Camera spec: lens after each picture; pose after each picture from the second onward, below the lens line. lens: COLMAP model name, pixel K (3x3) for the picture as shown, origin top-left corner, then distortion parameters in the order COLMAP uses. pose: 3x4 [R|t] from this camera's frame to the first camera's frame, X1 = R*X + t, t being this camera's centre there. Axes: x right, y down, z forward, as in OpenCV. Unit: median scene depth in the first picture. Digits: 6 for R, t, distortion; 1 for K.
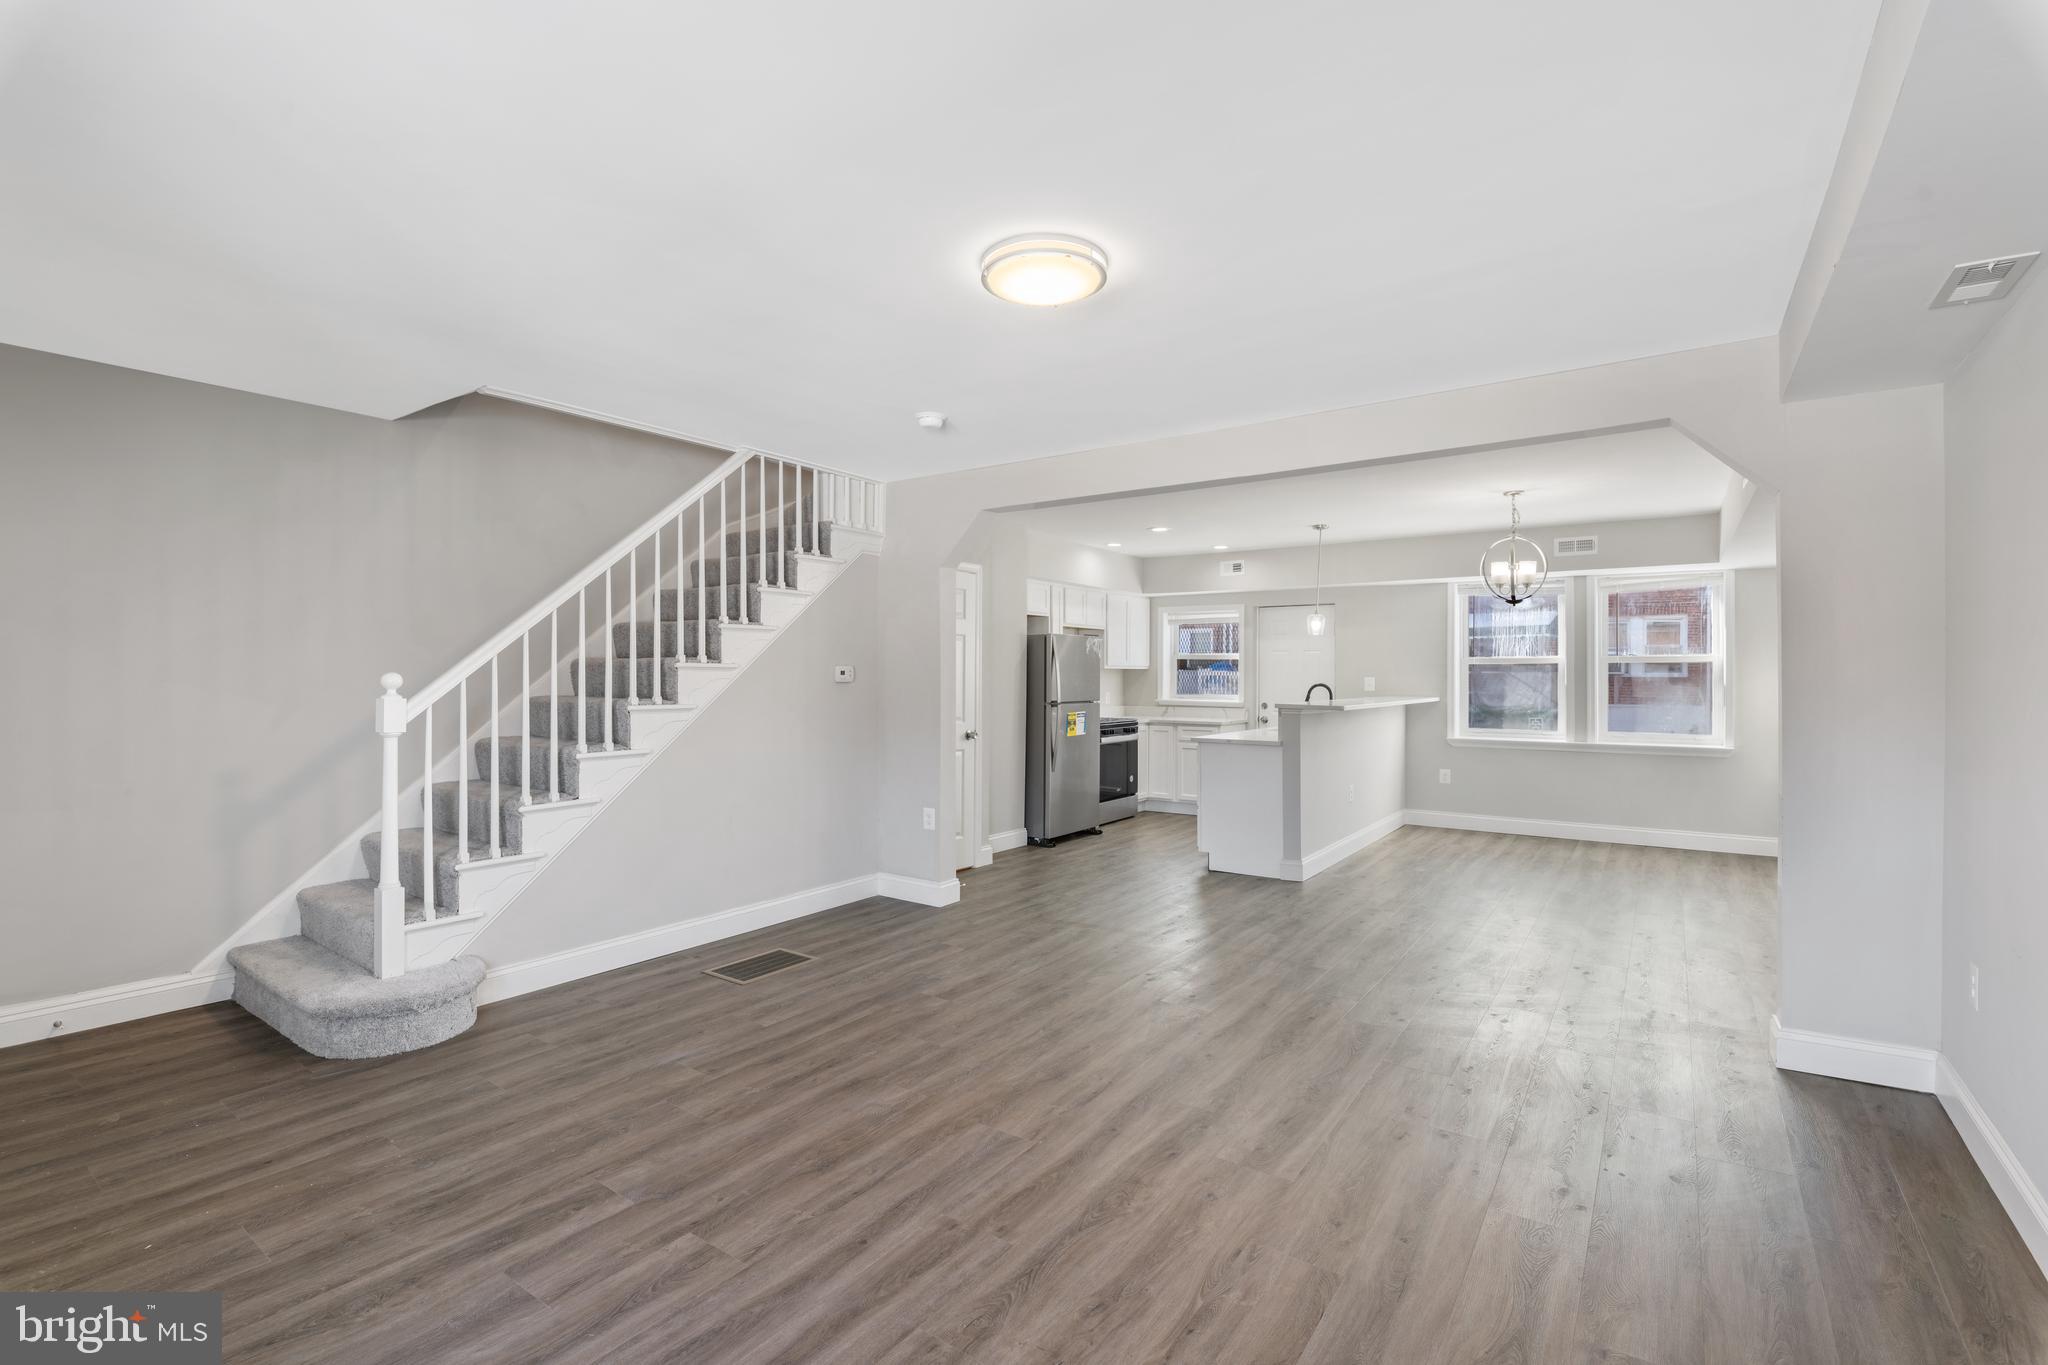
lens RADIAL K [[912.9, 0, 1026.6], [0, 912.9, 671.2], [0, 0, 1]] dist [-0.009369, -0.010870]
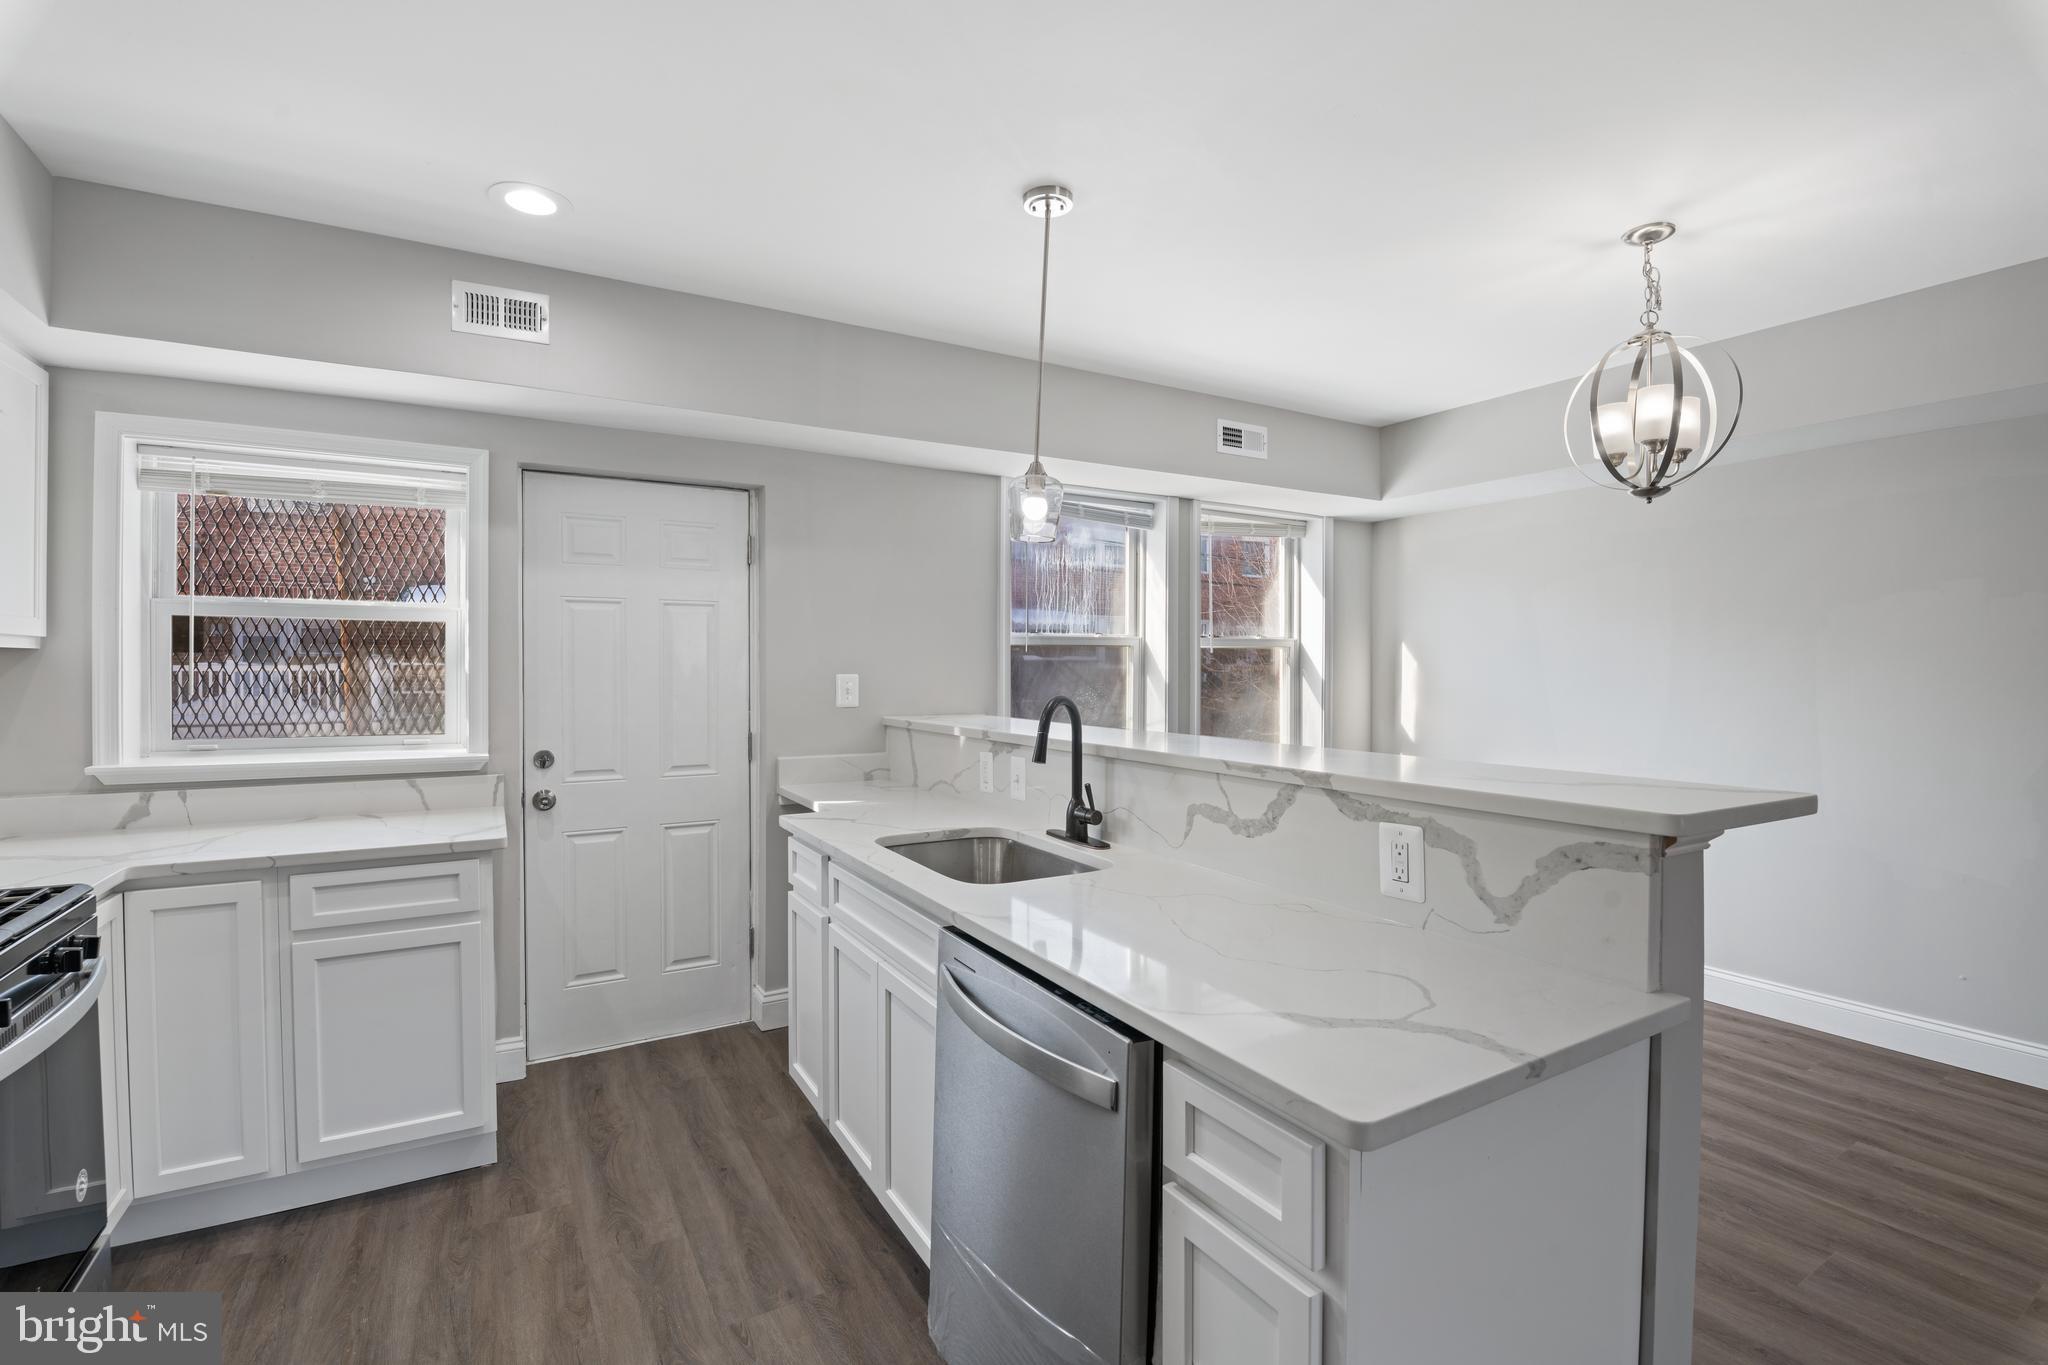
lens RADIAL K [[912.9, 0, 1026.6], [0, 912.9, 671.2], [0, 0, 1]] dist [-0.009369, -0.010870]
pose [[0.406720, -0.008690, 0.913512, 0.054885], [-0.000348, 0.999953, 0.009667, 0.003060], [-0.913553, -0.004250, 0.406698, 1.740481]]
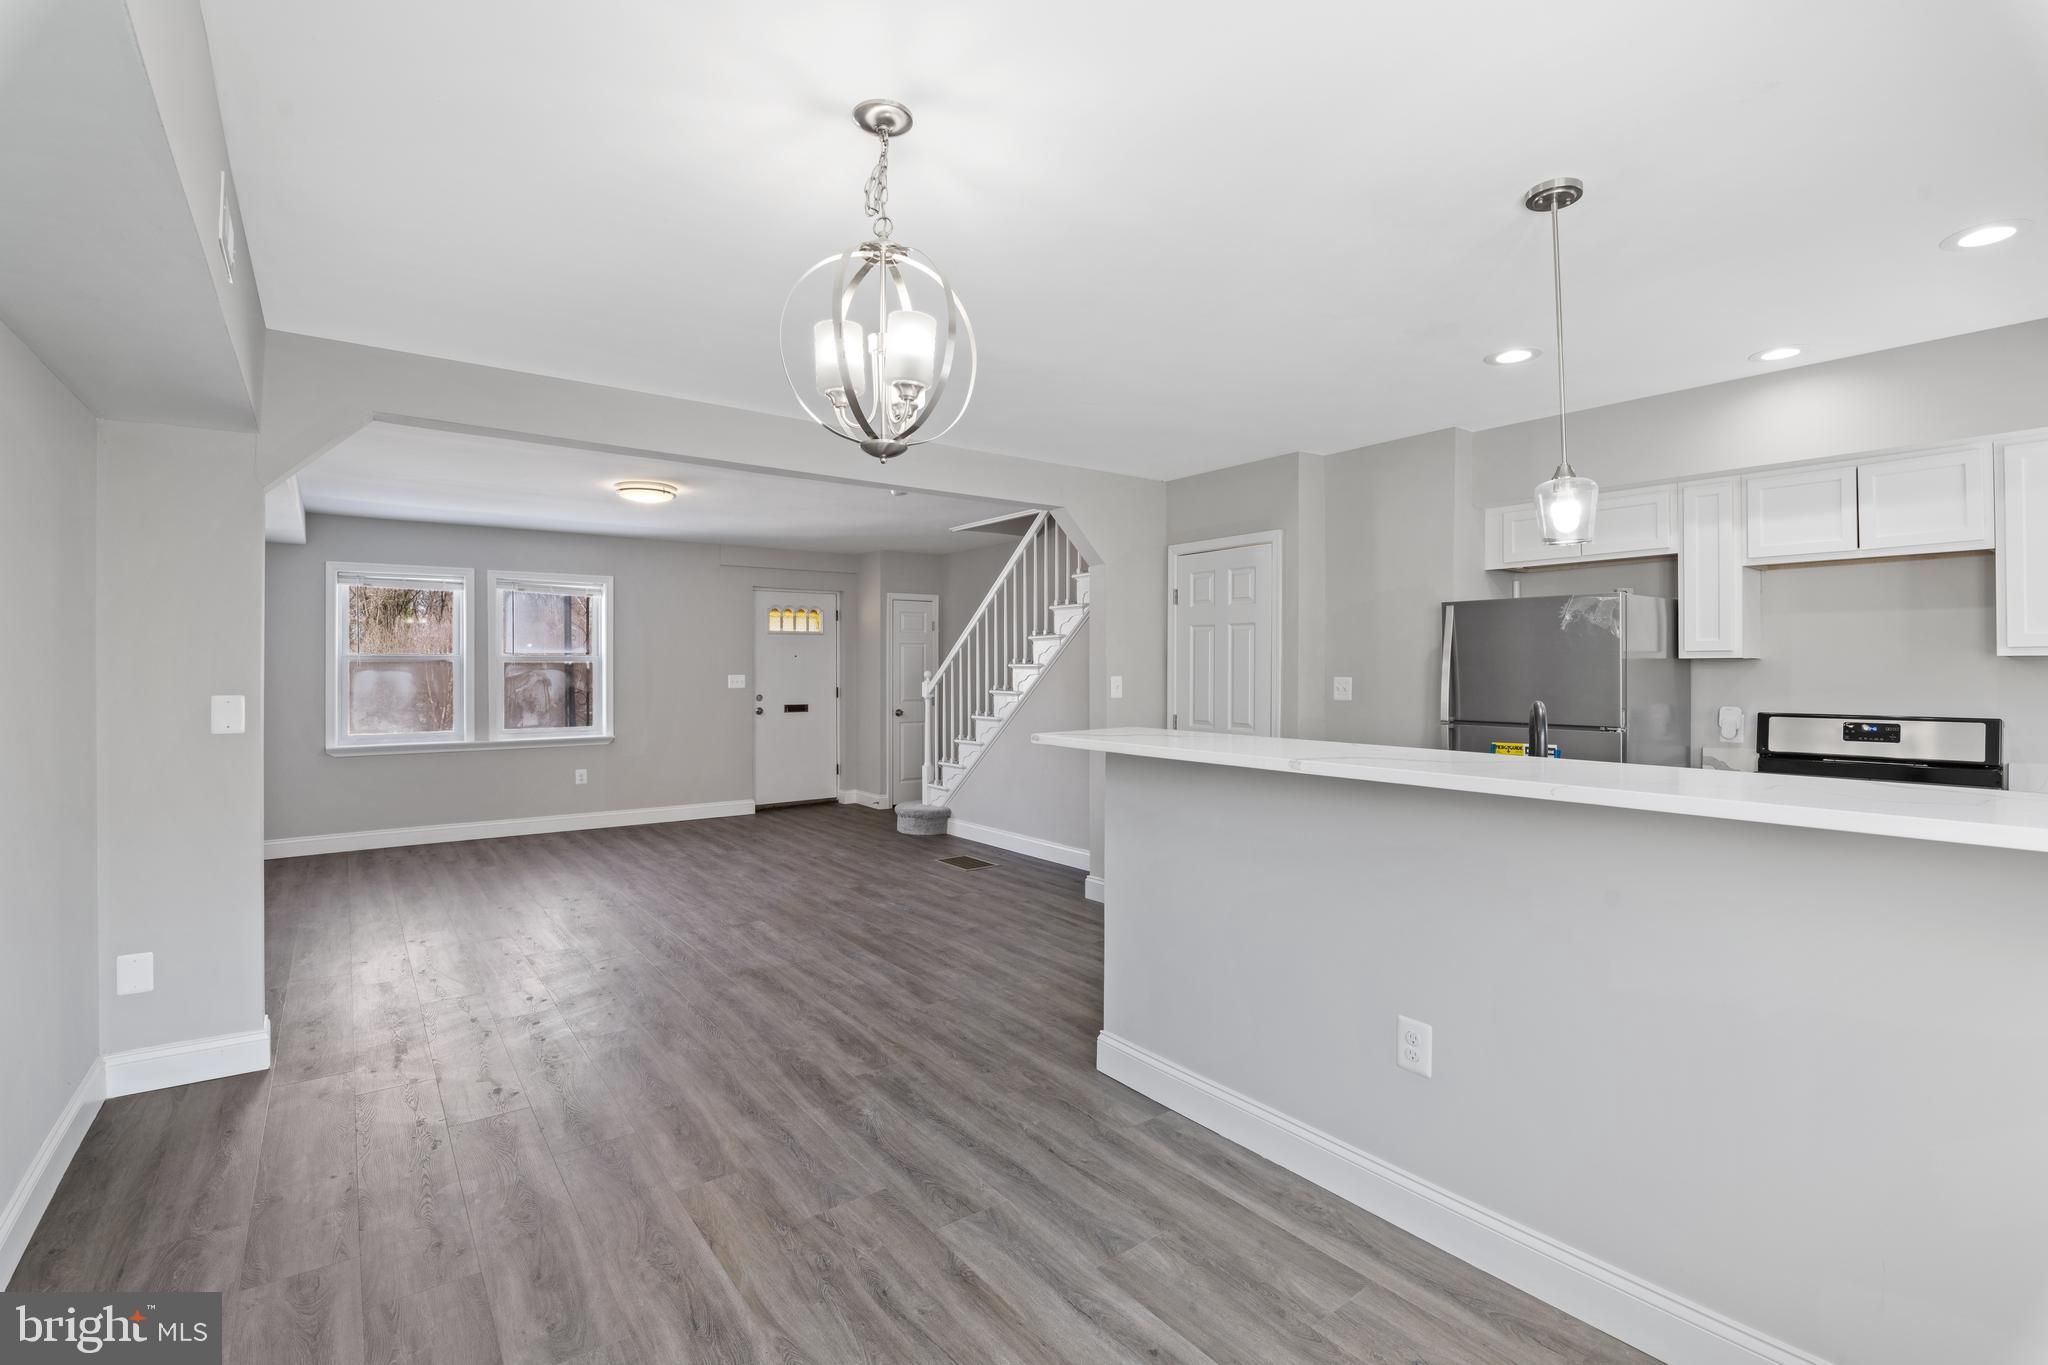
lens RADIAL K [[912.9, 0, 1026.6], [0, 912.9, 671.2], [0, 0, 1]] dist [-0.009369, -0.010870]
pose [[-0.304585, -0.000412, -0.952485, 1.332198], [0.002580, 0.999996, -0.001258, 0.006146], [0.952482, -0.002840, -0.304583, 1.838932]]
